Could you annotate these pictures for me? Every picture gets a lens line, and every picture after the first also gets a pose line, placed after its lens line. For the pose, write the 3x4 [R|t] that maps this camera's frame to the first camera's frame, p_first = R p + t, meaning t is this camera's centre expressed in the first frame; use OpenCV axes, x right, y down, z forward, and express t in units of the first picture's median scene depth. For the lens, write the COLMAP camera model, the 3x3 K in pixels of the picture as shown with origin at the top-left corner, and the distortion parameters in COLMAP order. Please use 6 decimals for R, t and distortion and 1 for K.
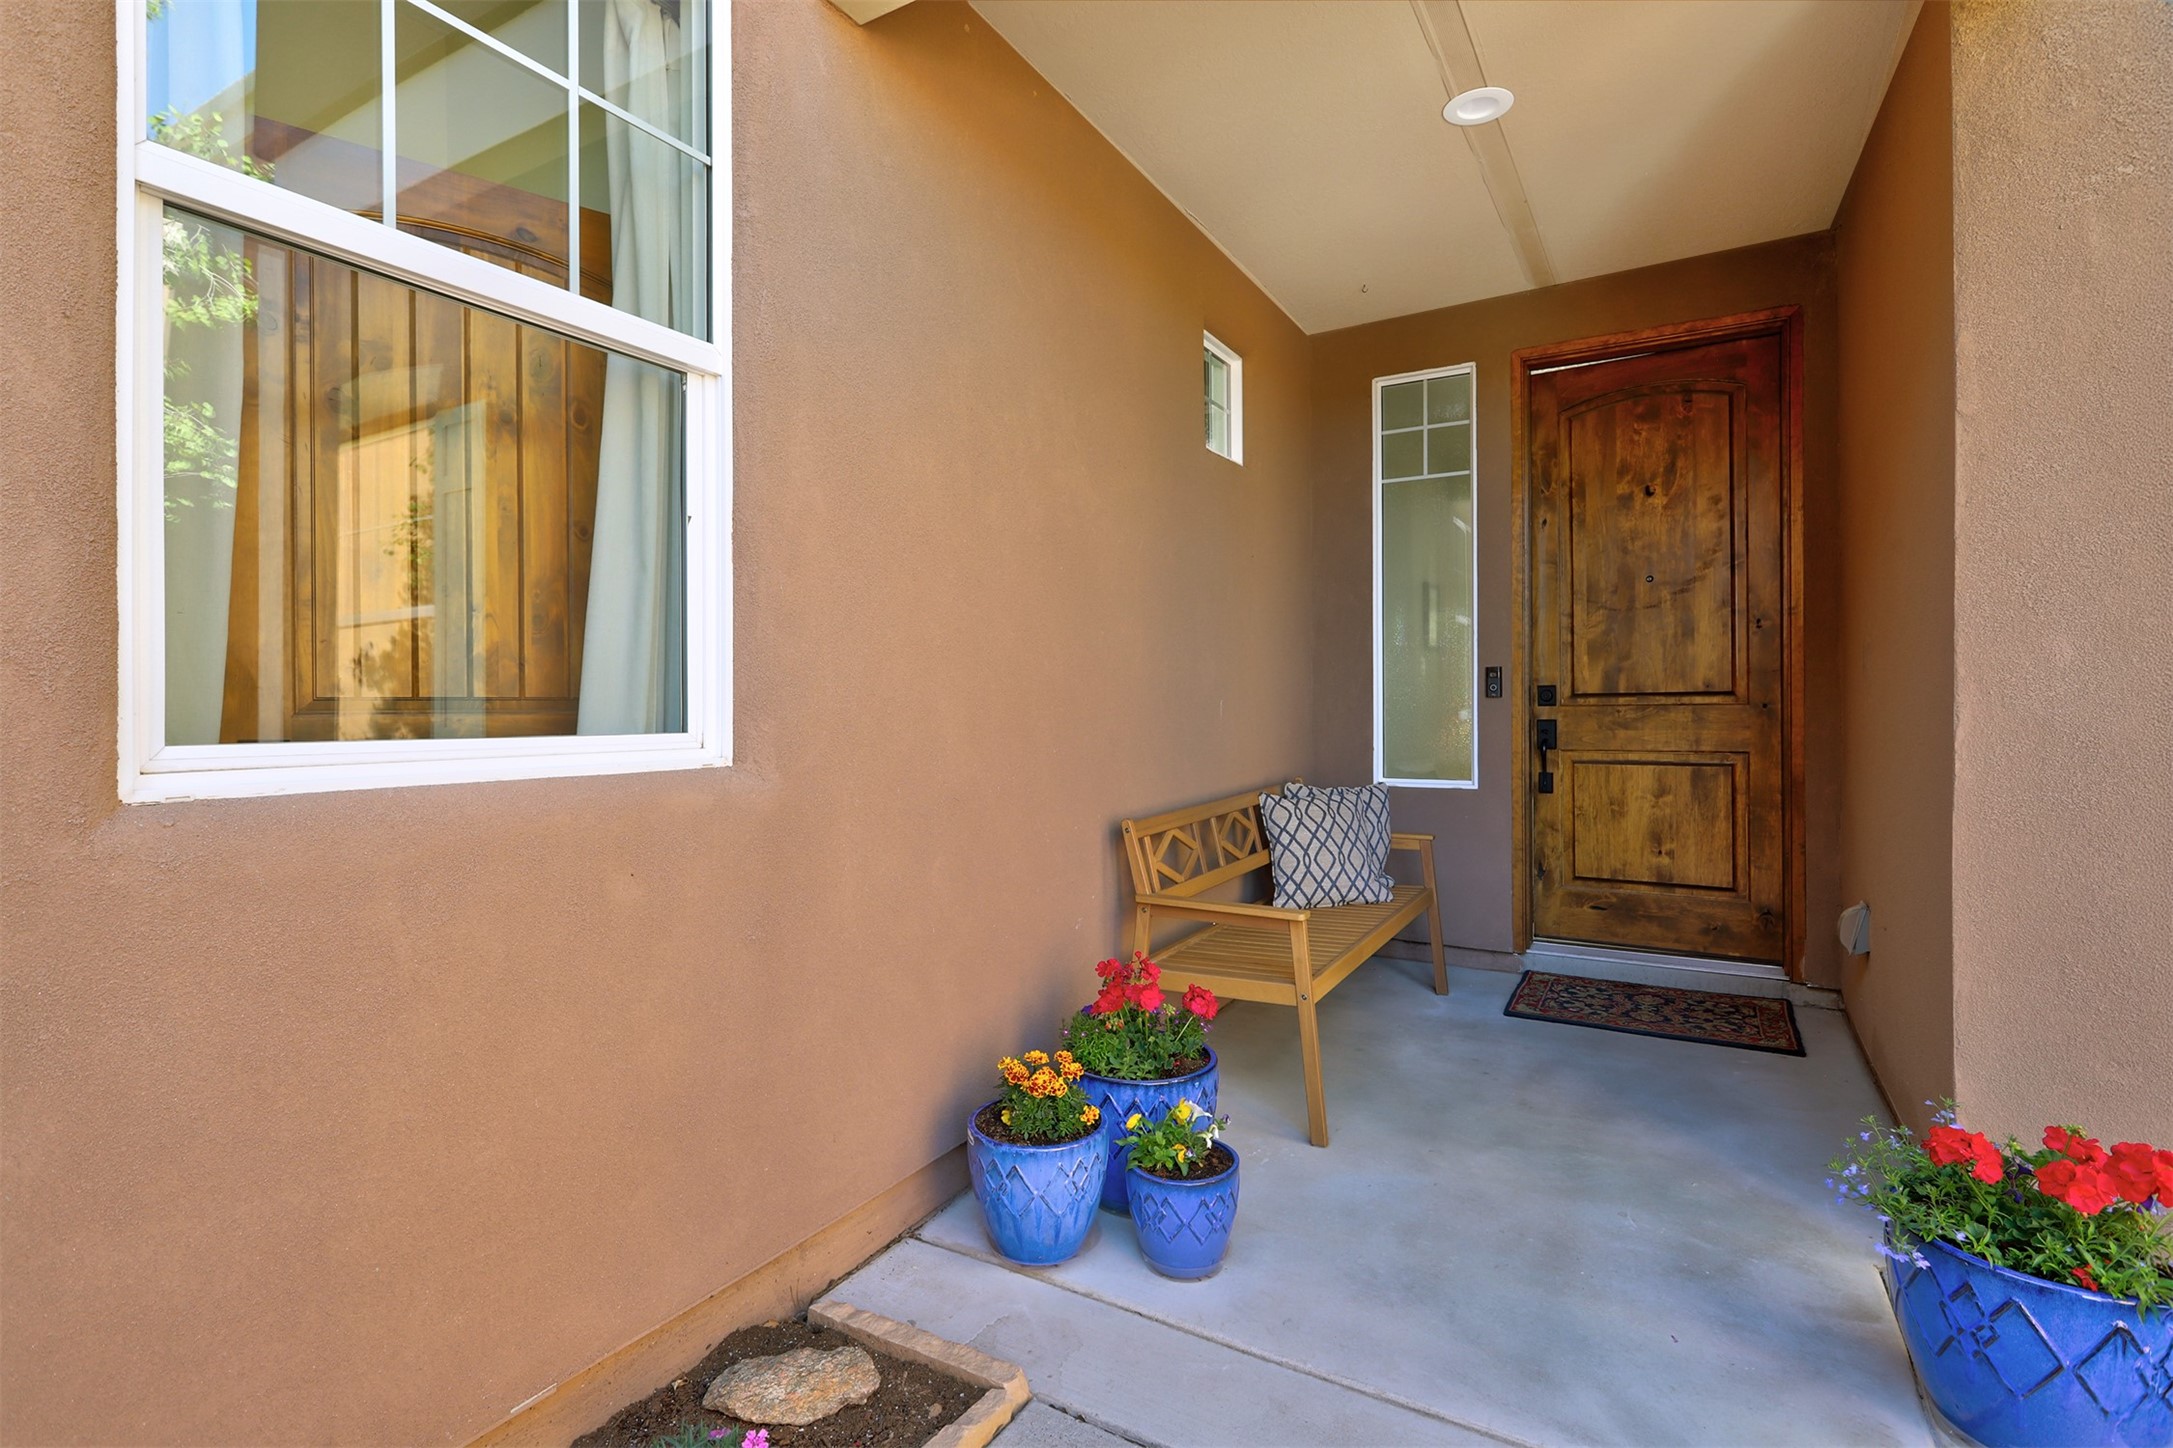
lens RADIAL K [[1042.8, 0, 1086.6], [0, 1042.8, 696.9], [0, 0, 1]] dist [0.002705, 0.001183]
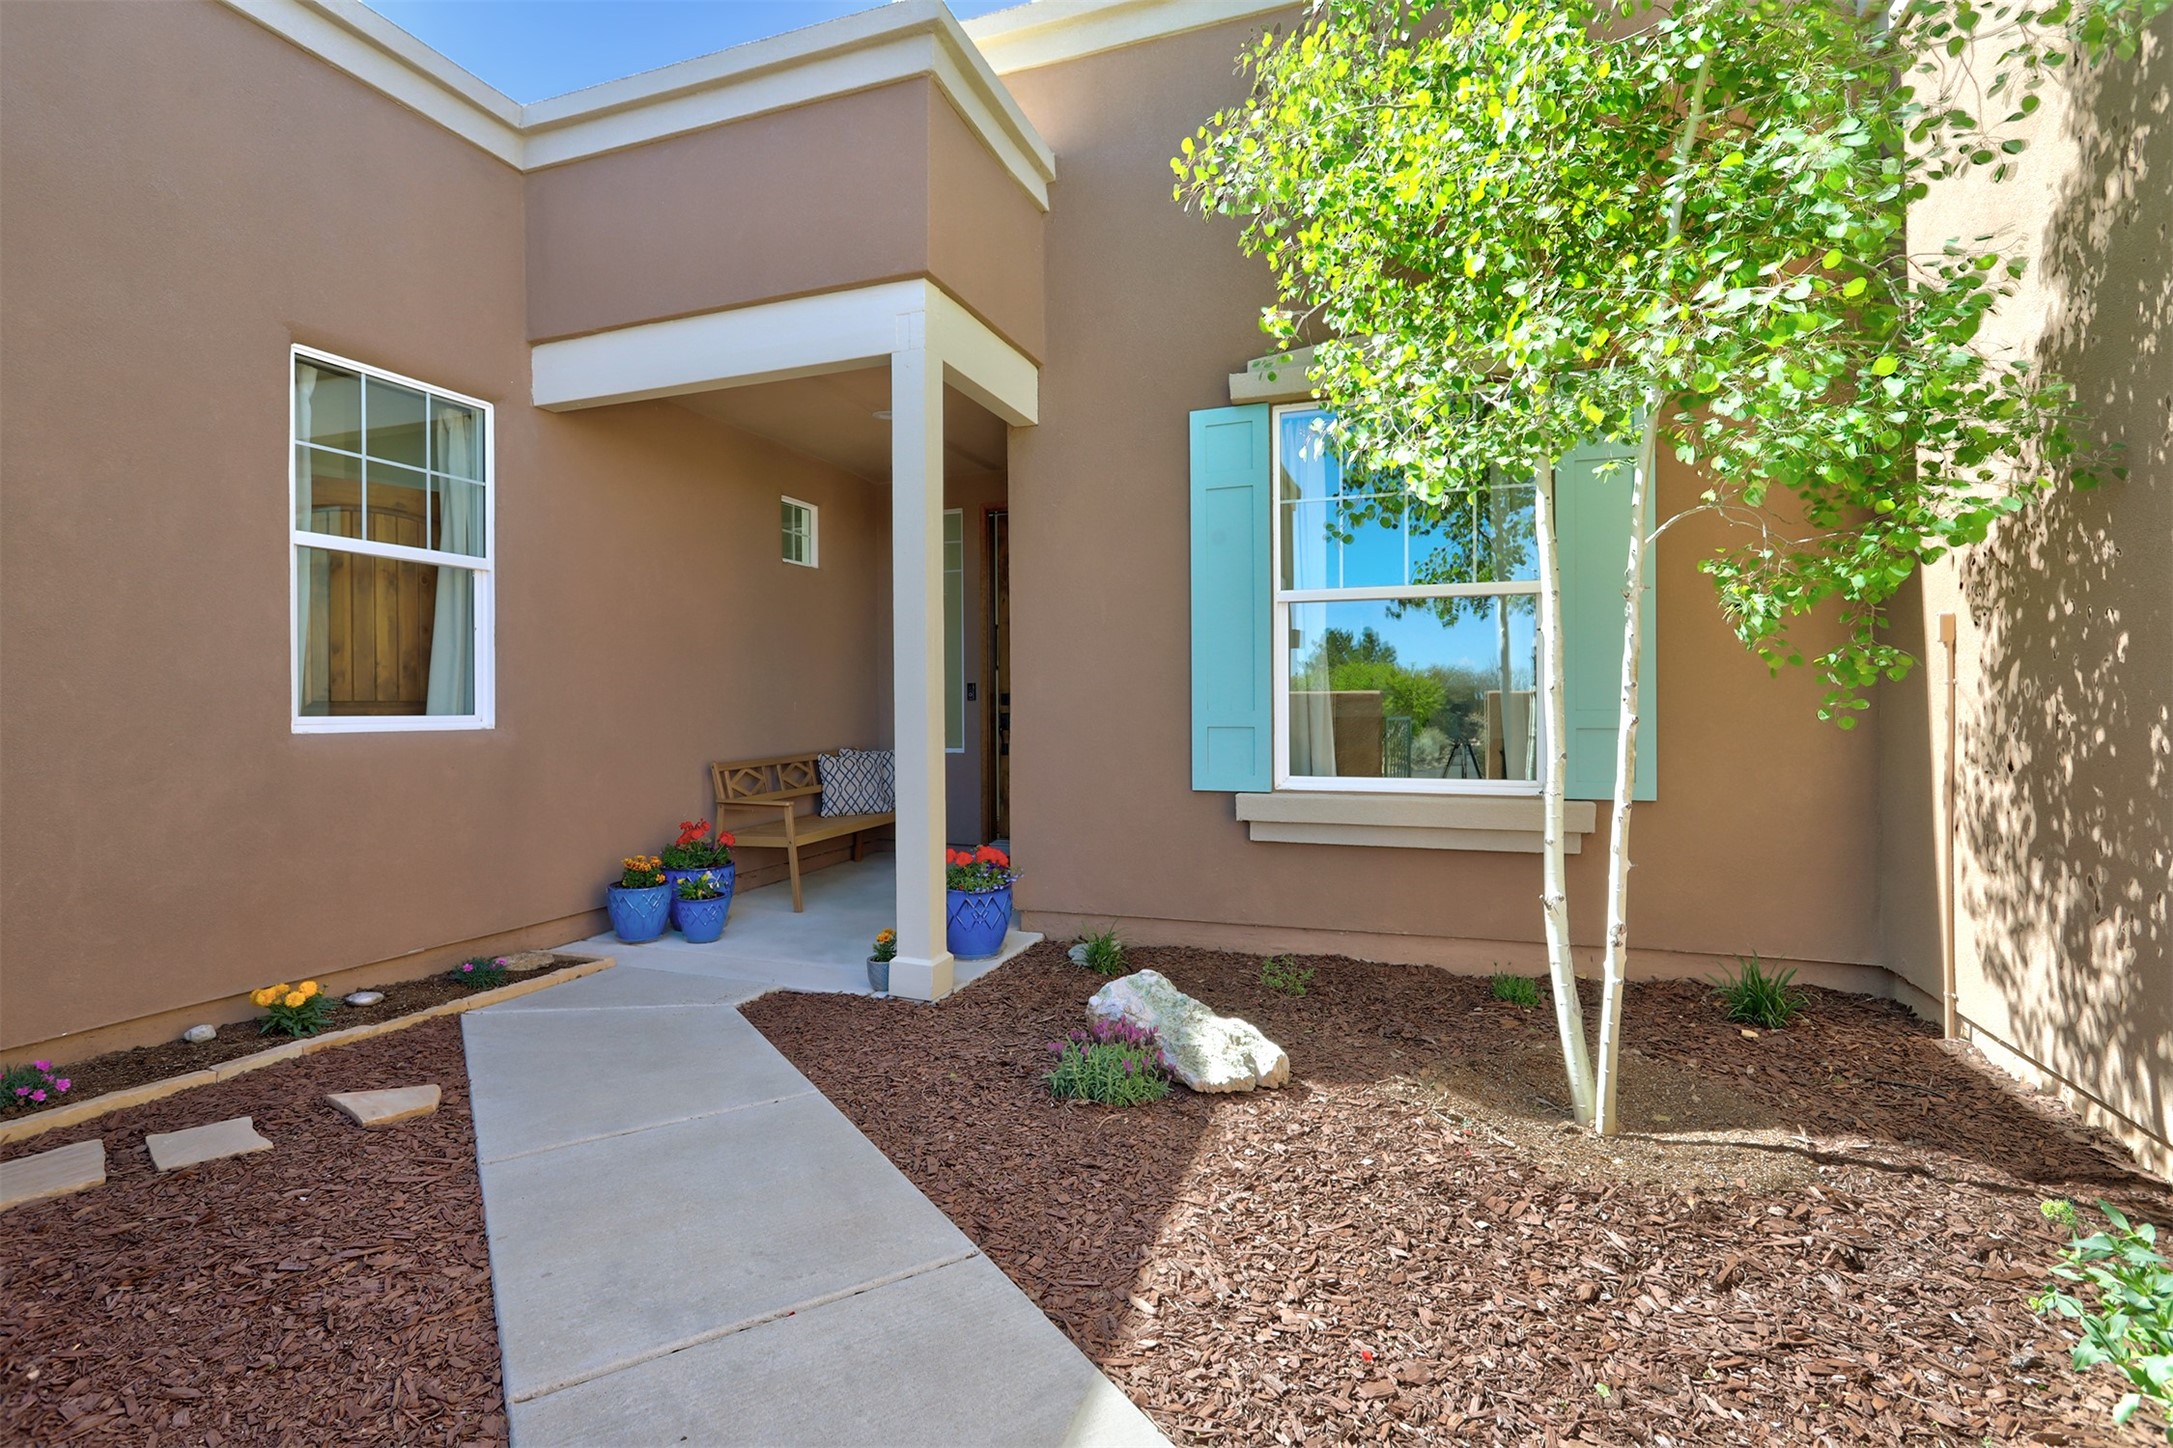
lens RADIAL K [[1025.3, 0, 1093.1], [0, 1025.3, 710.6], [0, 0, 1]] dist [-0.000618, 0.000144]
pose [[0.985452, 0.003202, 0.169924, 0.569061], [-0.004989, 0.999937, 0.010090, -0.006276], [-0.169881, -0.010791, 0.985406, -1.438959]]
